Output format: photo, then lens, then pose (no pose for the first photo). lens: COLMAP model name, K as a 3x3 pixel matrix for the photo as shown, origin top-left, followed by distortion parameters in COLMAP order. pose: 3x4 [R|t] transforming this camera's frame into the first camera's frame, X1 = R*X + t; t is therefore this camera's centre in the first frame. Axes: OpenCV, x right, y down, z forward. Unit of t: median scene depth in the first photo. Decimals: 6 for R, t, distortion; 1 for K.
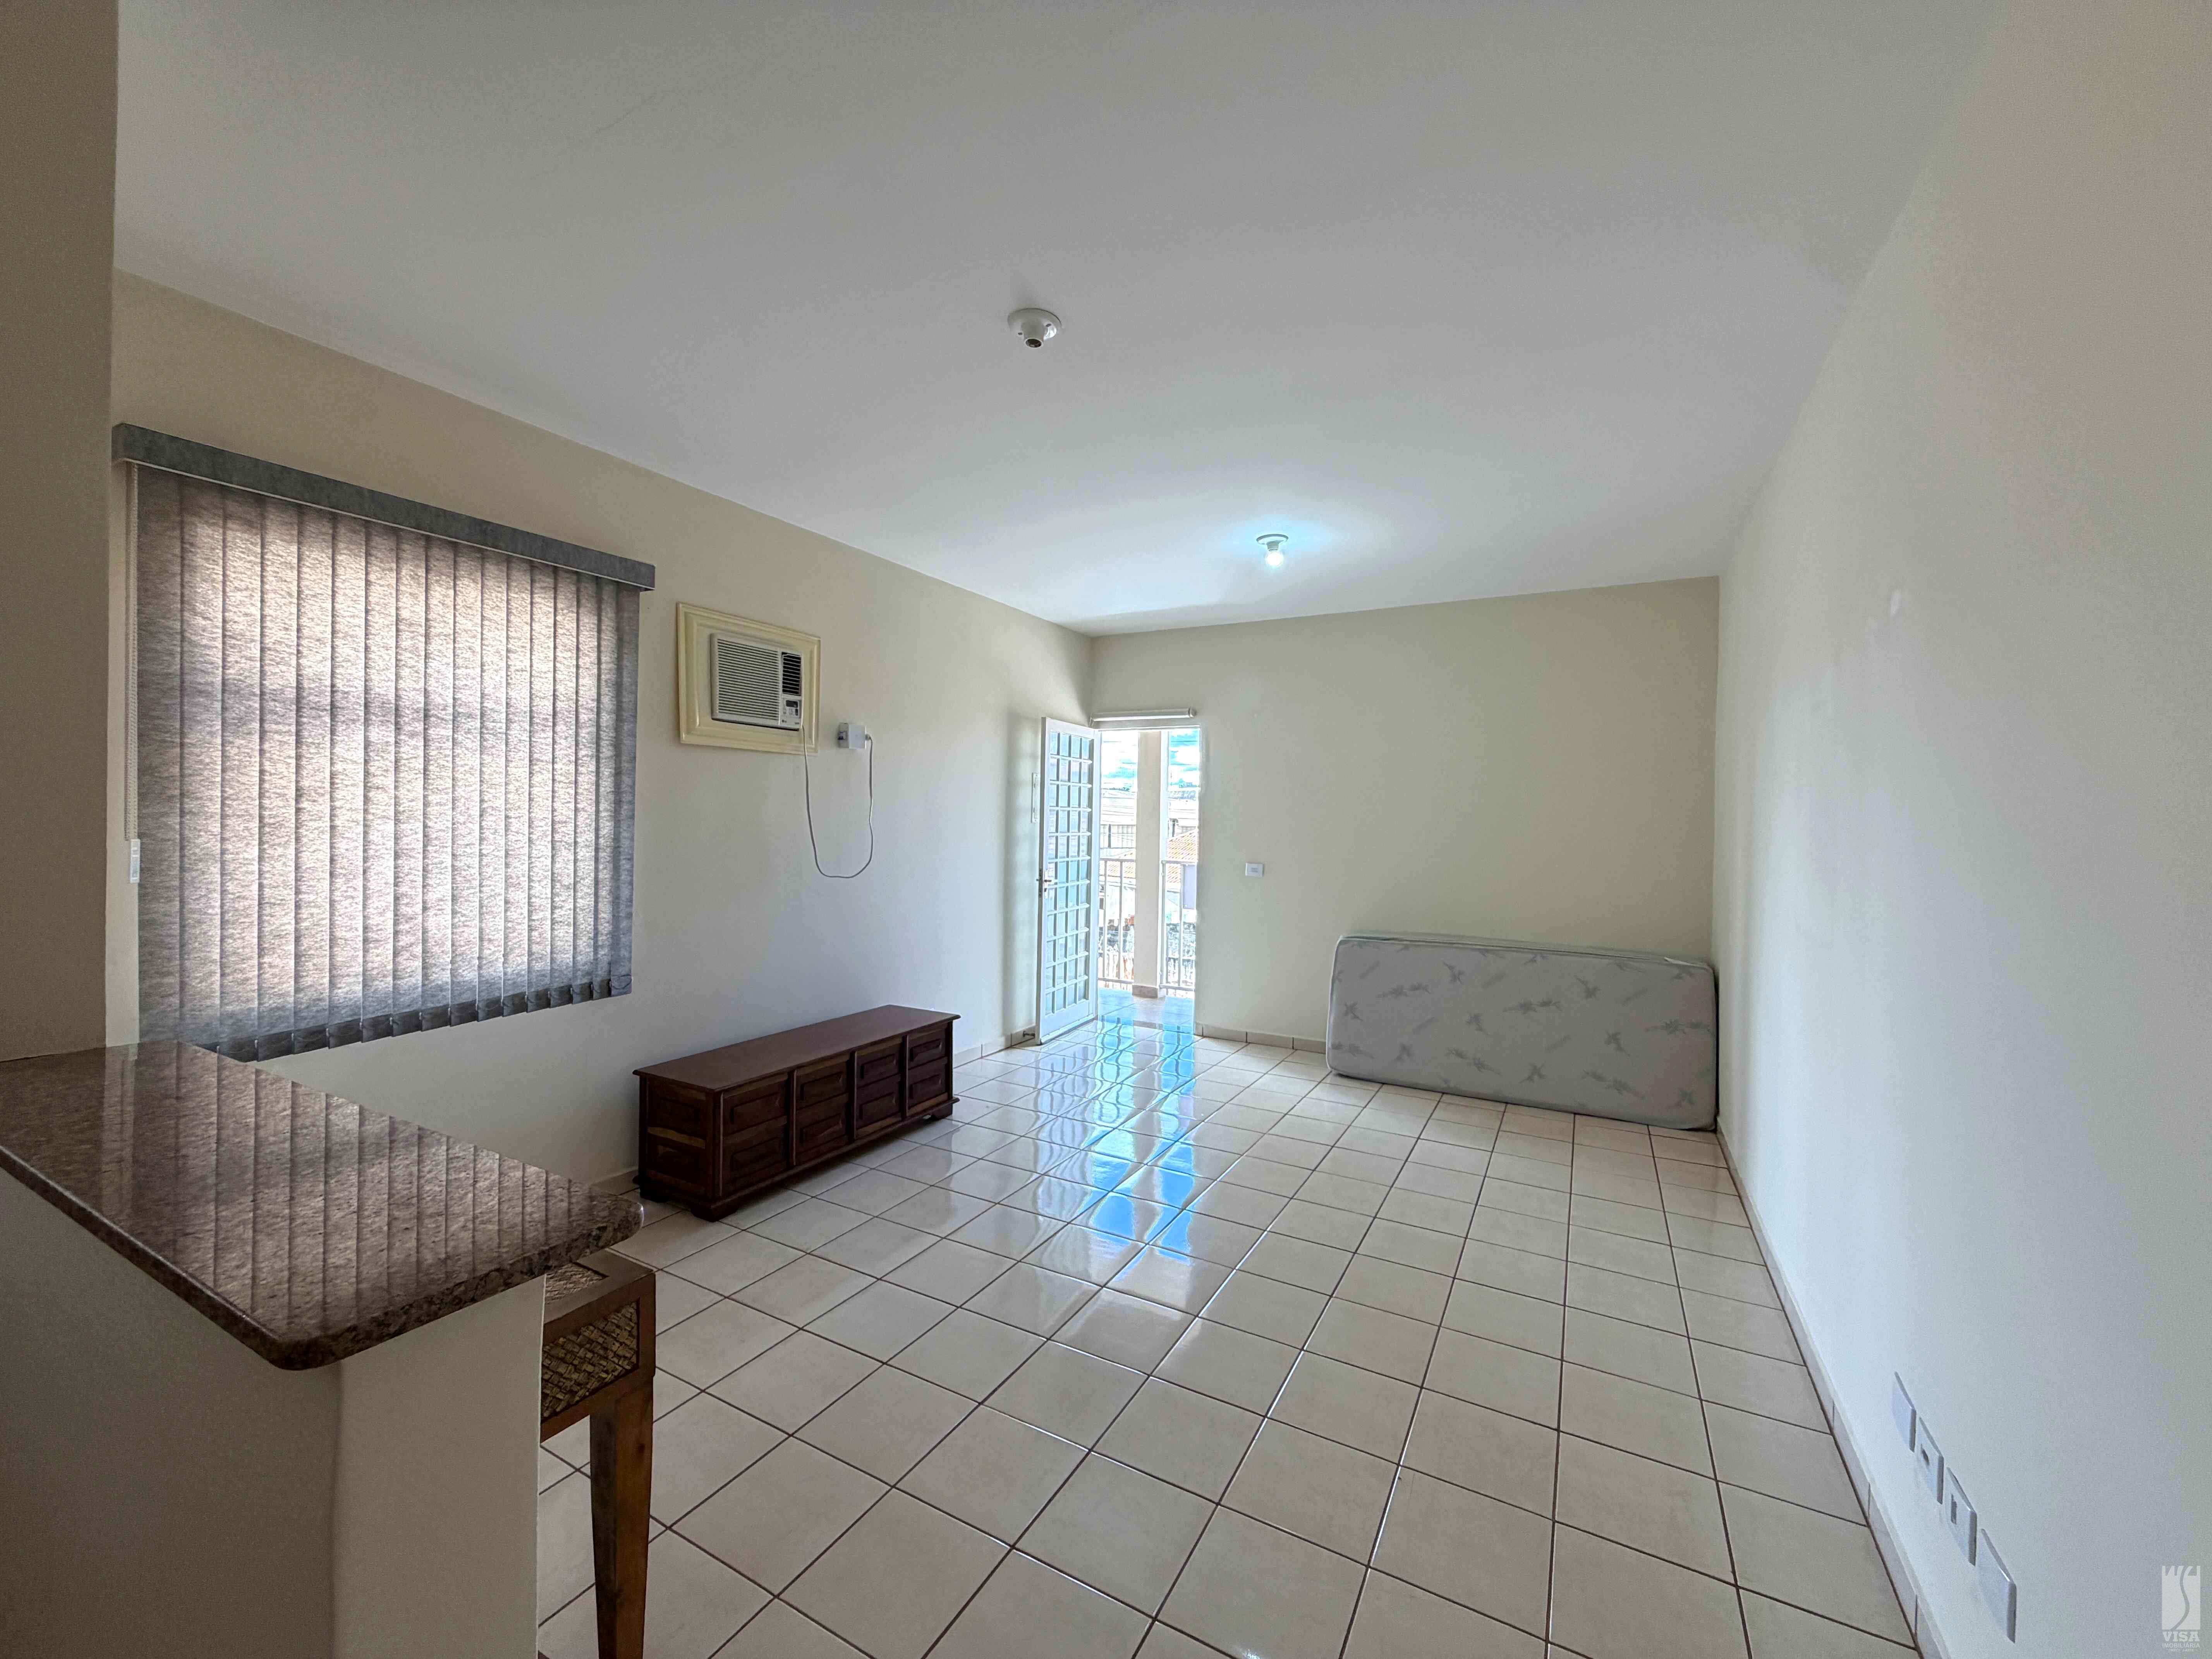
lens RADIAL K [[880.8, 0, 1112.9], [0, 880.8, 817.8], [0, 0, 1]] dist [0.002941, -0.001281]
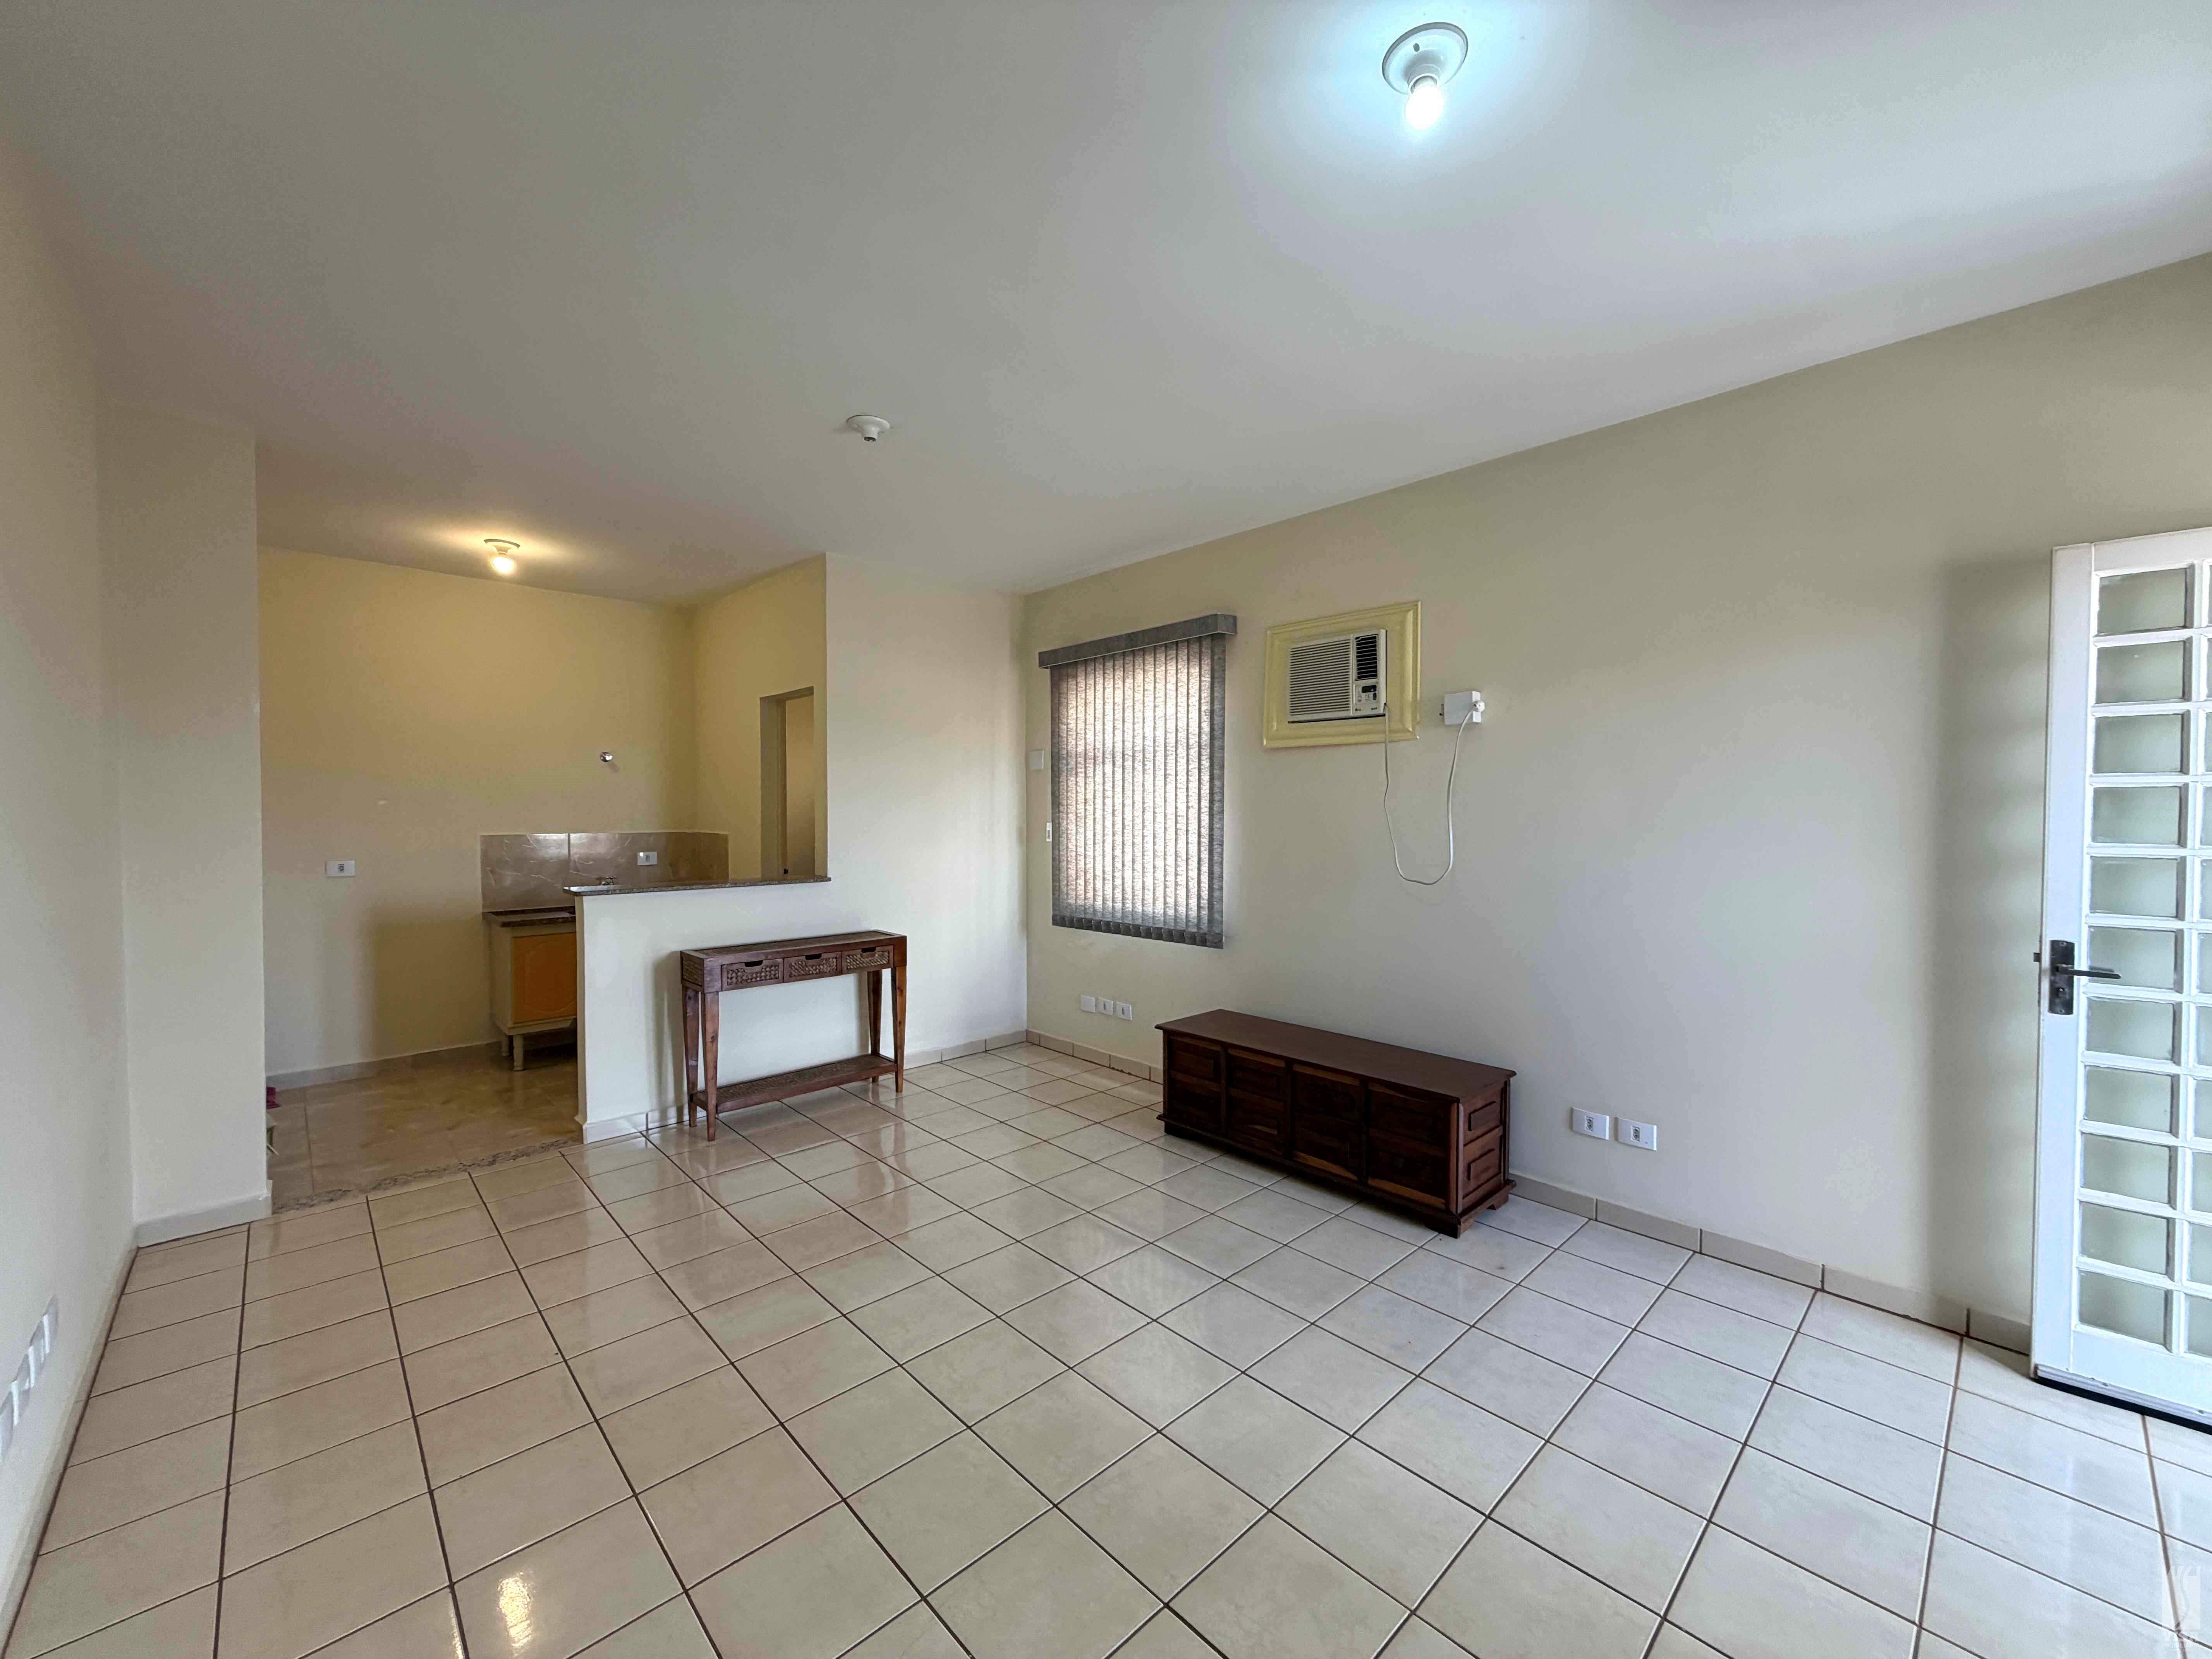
lens RADIAL K [[880.8, 0, 1115.8], [0, 880.8, 824.1], [0, 0, 1]] dist [0.002941, -0.001281]
pose [[-0.309099, -0.002535, -0.951027, 0.778918], [-0.004974, 0.999987, -0.001049, 0.020208], [0.951017, 0.004407, -0.309108, 1.341146]]
